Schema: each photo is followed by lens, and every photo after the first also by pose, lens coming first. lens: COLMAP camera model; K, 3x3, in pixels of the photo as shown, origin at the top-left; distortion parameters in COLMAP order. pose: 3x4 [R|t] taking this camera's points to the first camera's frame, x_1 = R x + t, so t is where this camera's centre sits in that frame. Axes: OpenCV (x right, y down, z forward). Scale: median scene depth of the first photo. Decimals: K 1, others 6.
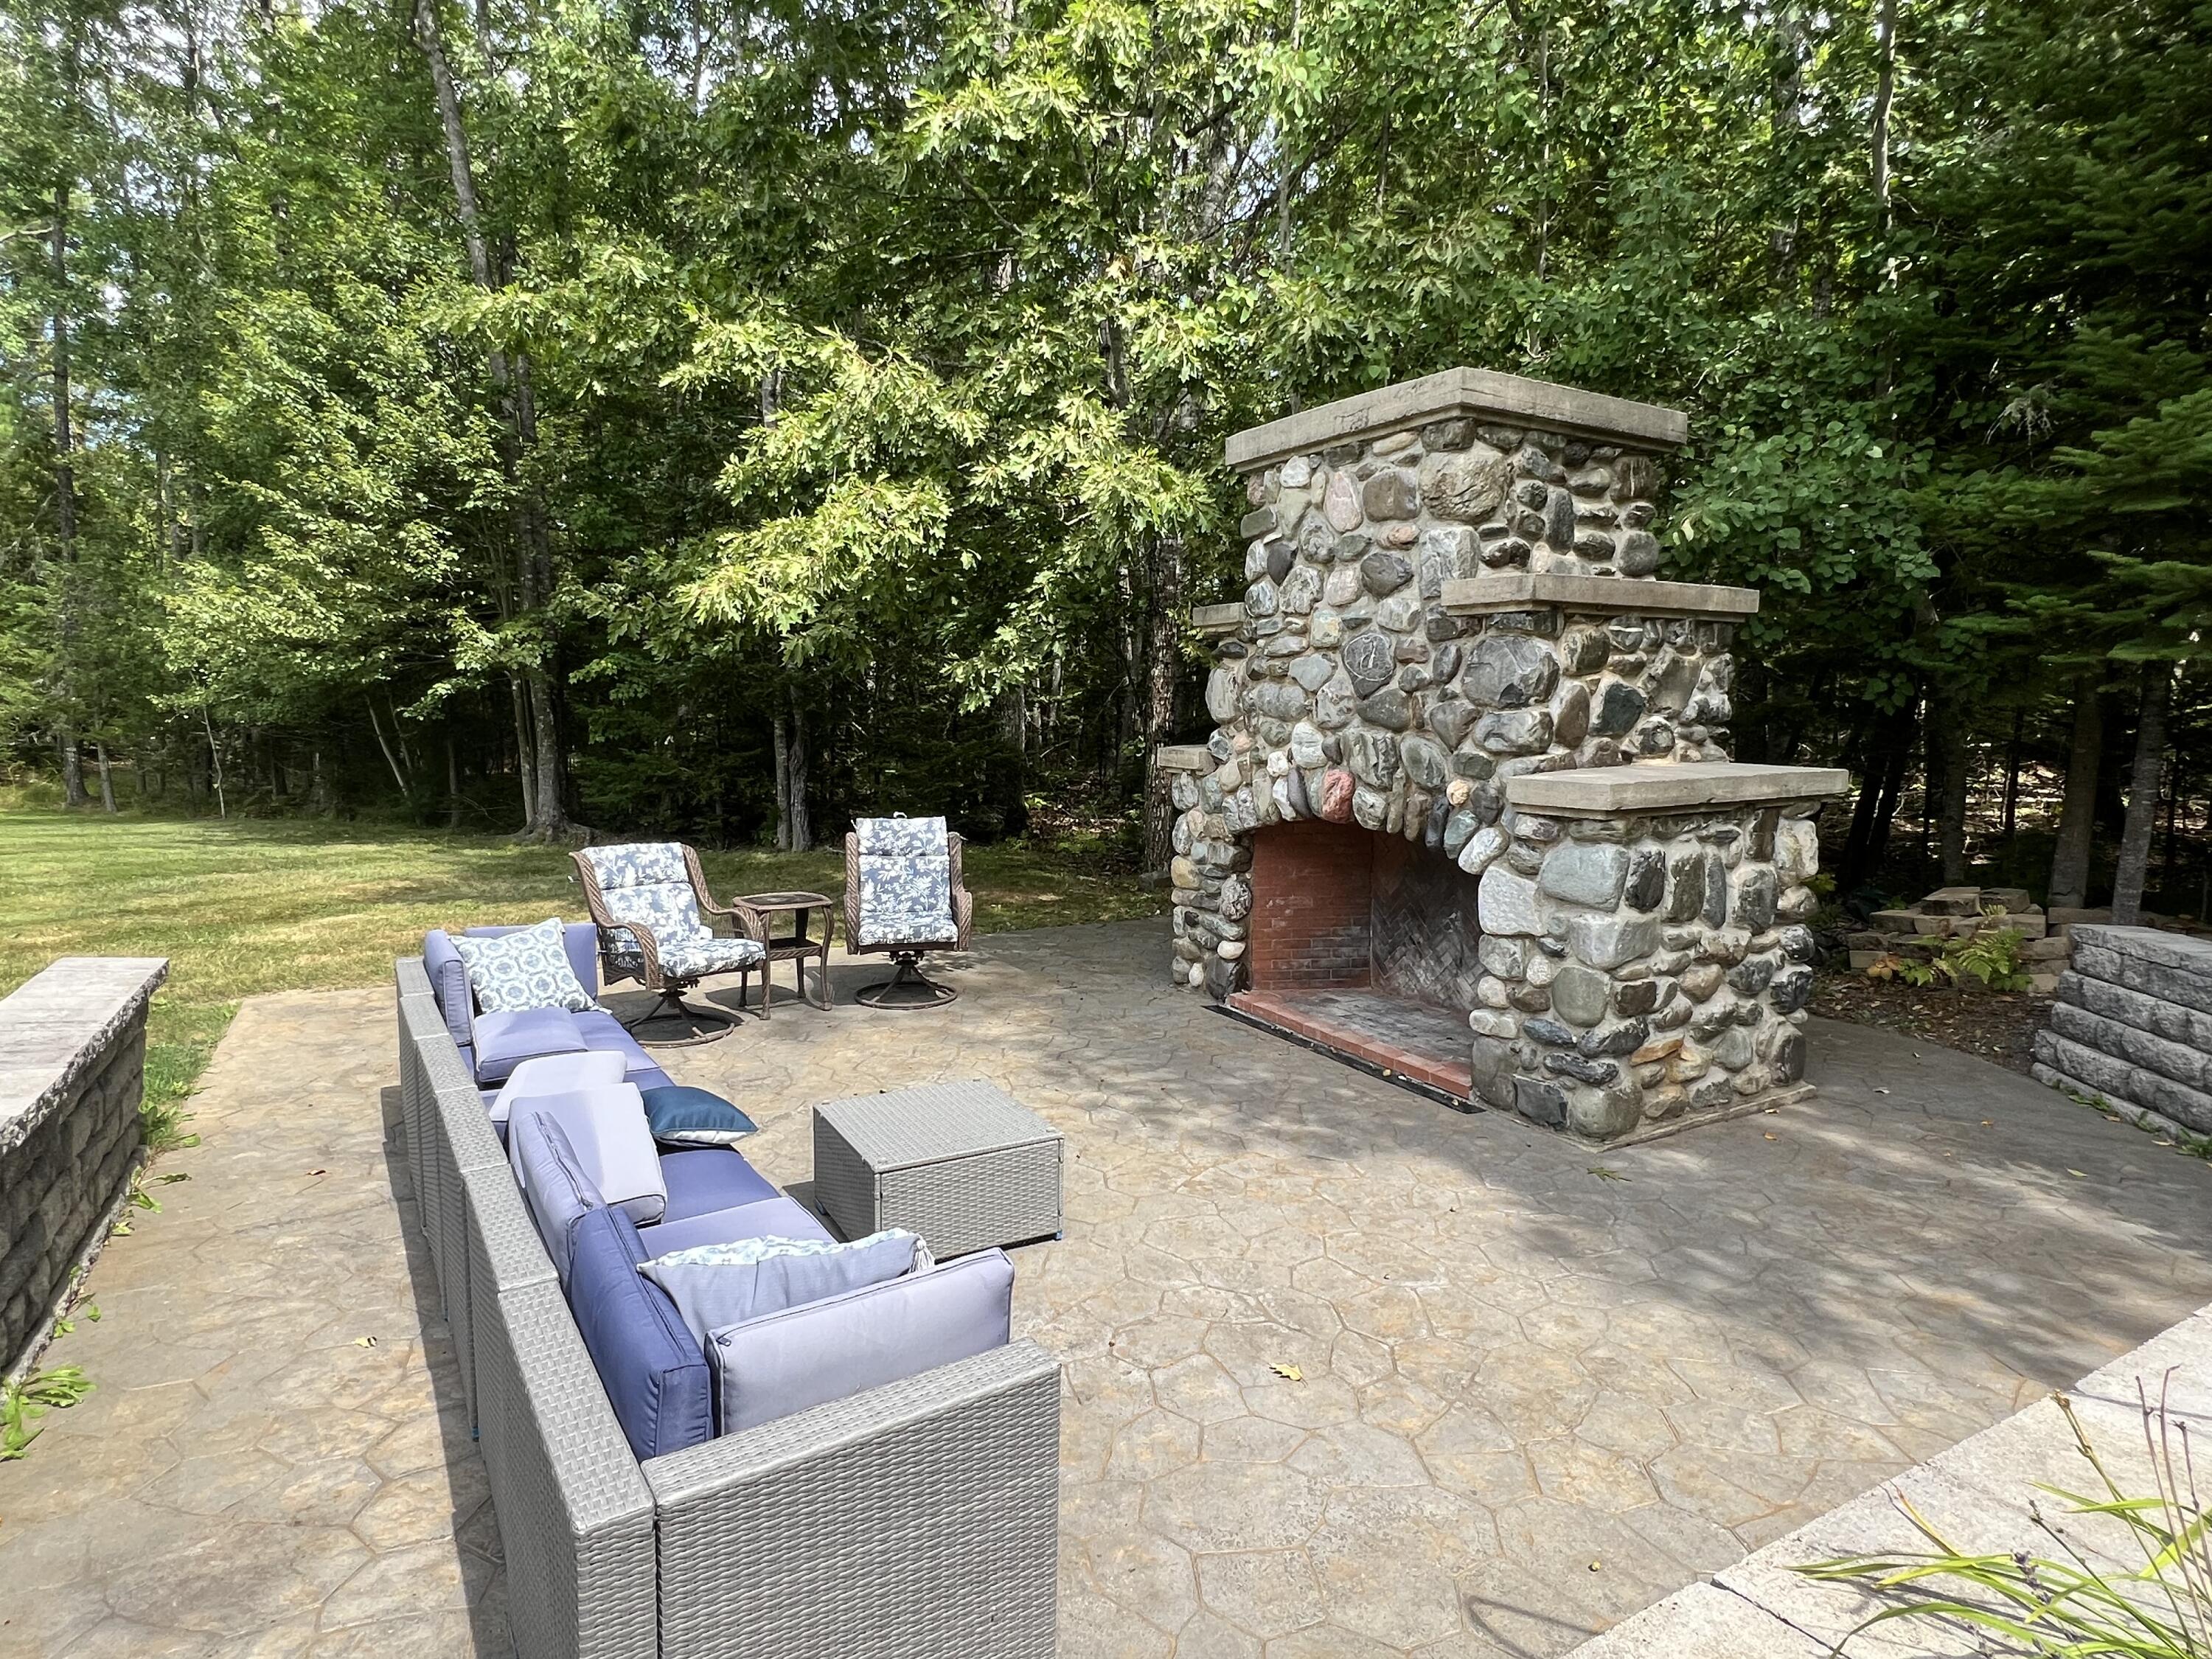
lens RADIAL K [[1163.8, 0, 1105.5], [0, 1163.8, 833.1], [0, 0, 1]] dist [0.000477, -0.000002]
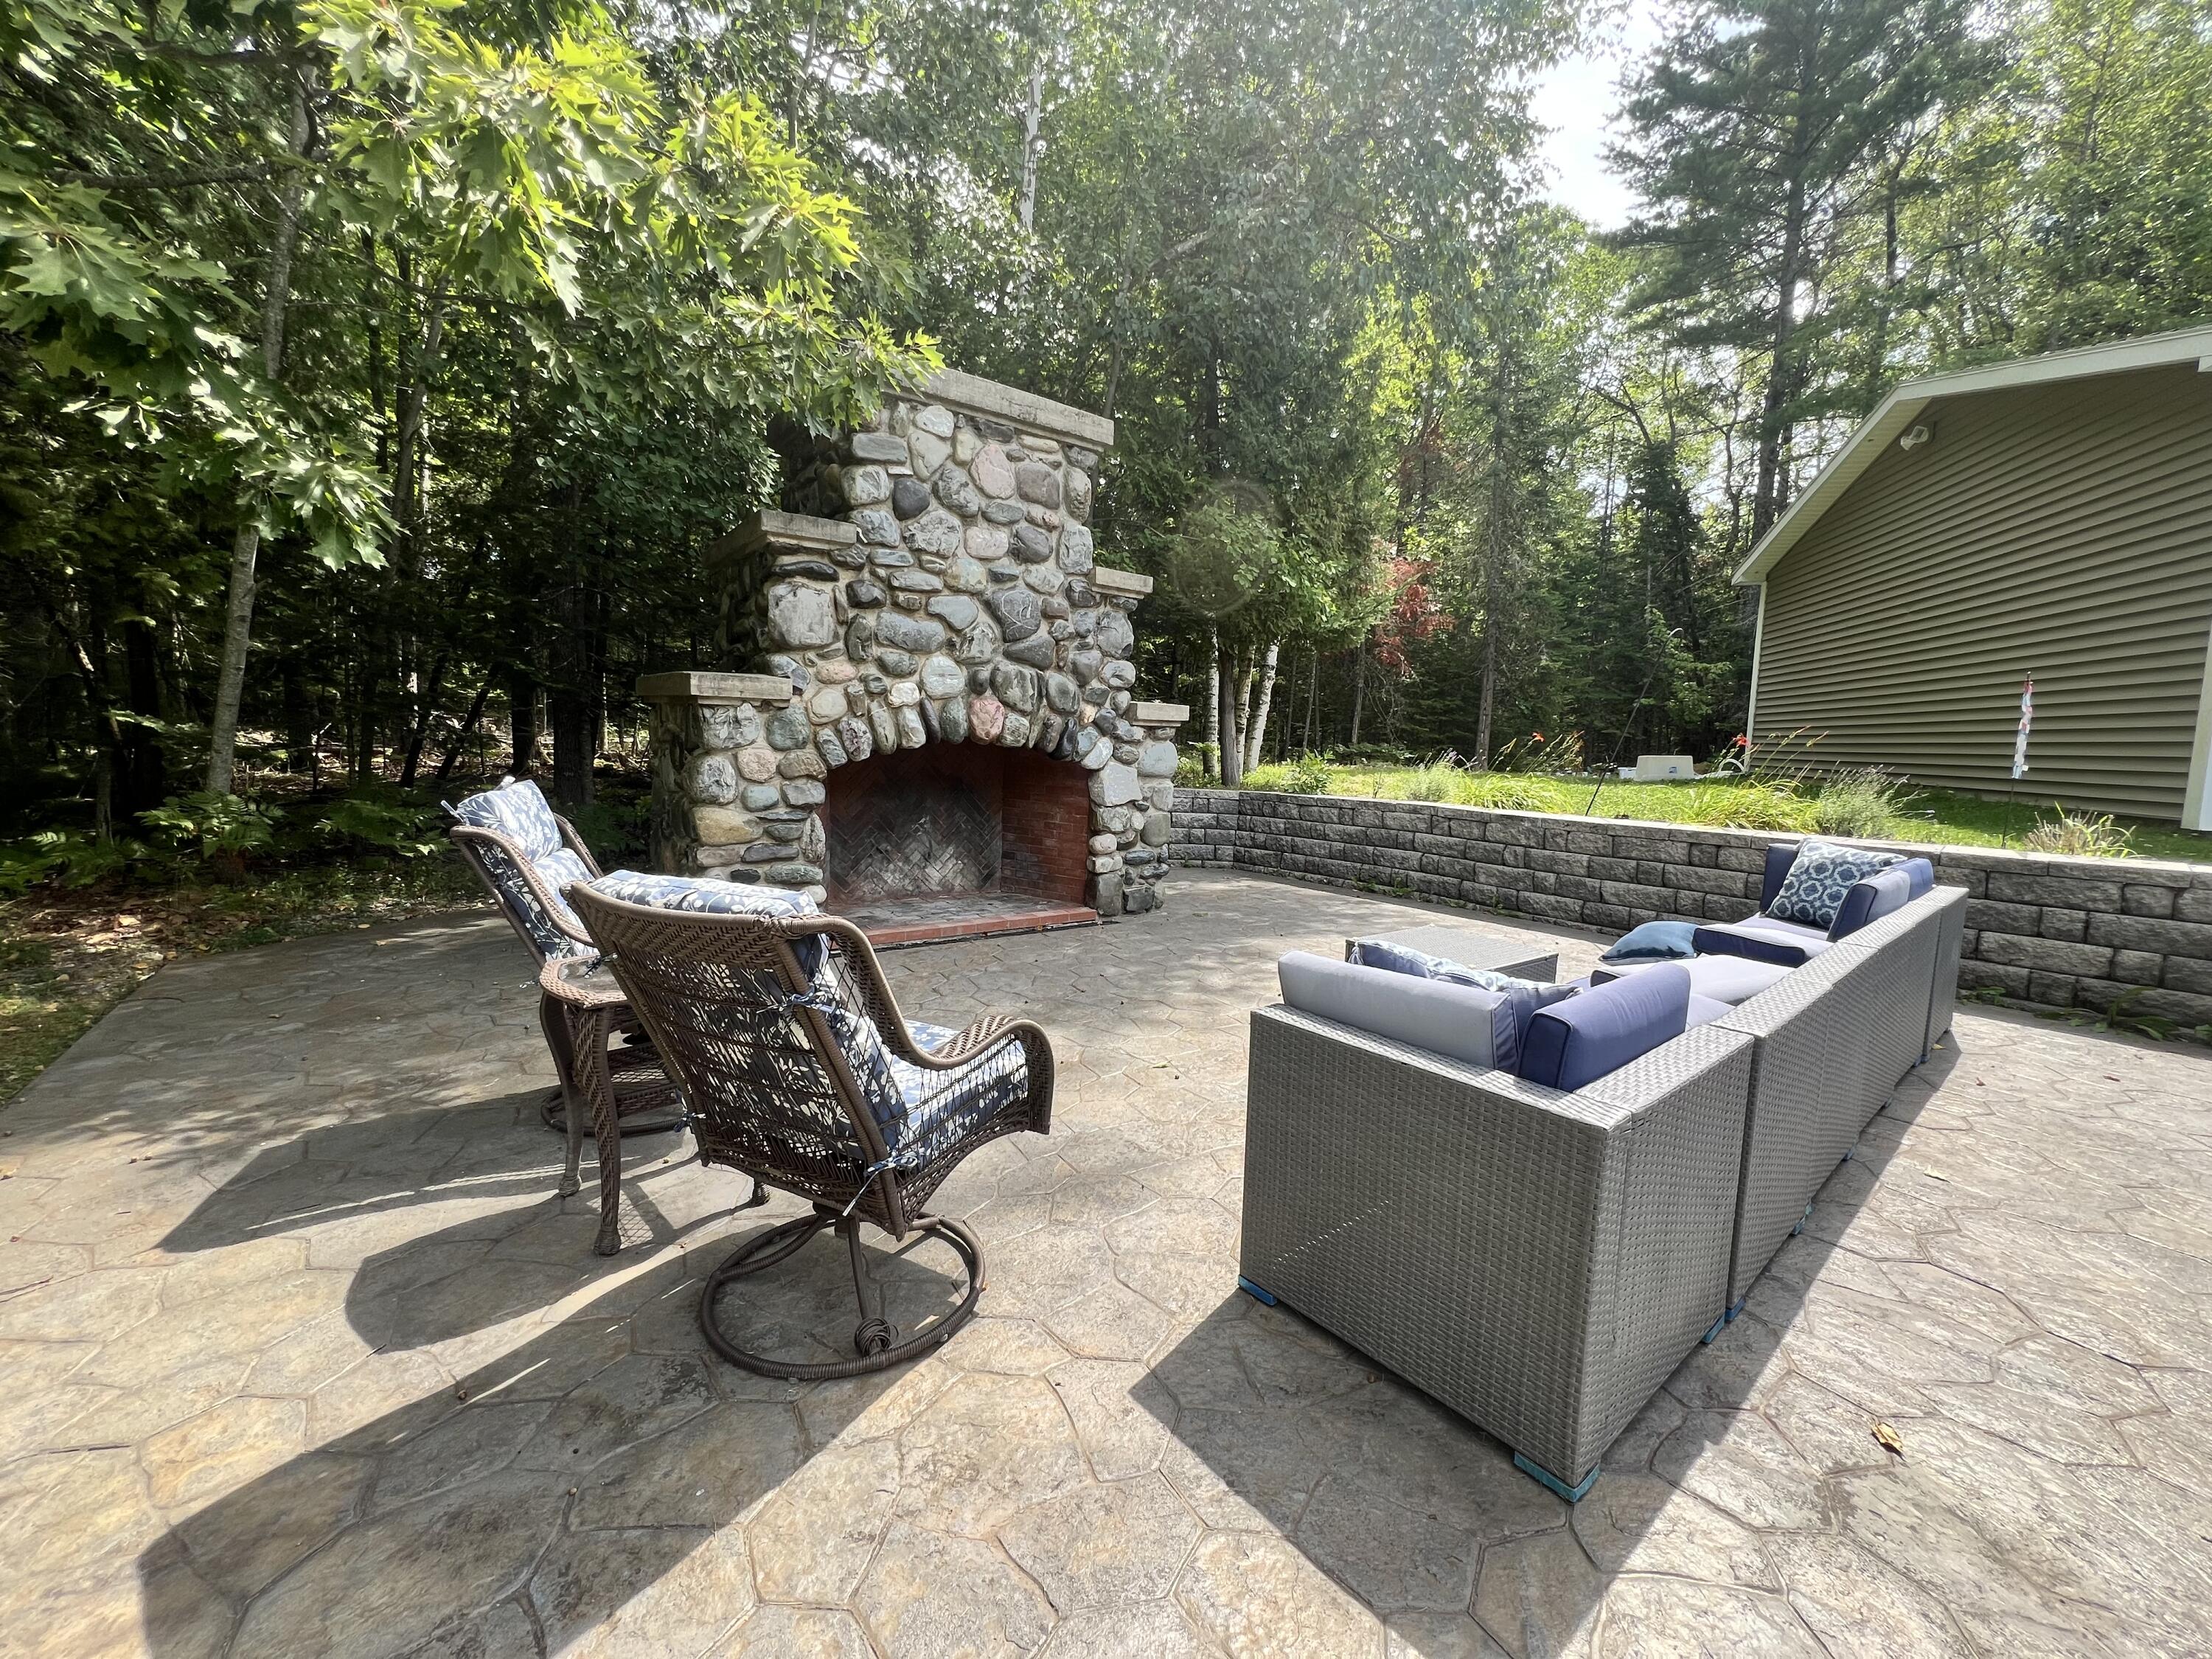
lens RADIAL K [[890.4, 0, 1106.4], [0, 890.4, 825.5], [0, 0, 1]] dist [-0.000265, 0.000009]
pose [[-0.112217, -0.119225, 0.986505, -0.751028], [0.074044, 0.989013, 0.127951, -0.035109], [-0.990921, 0.087403, -0.102156, 1.015234]]
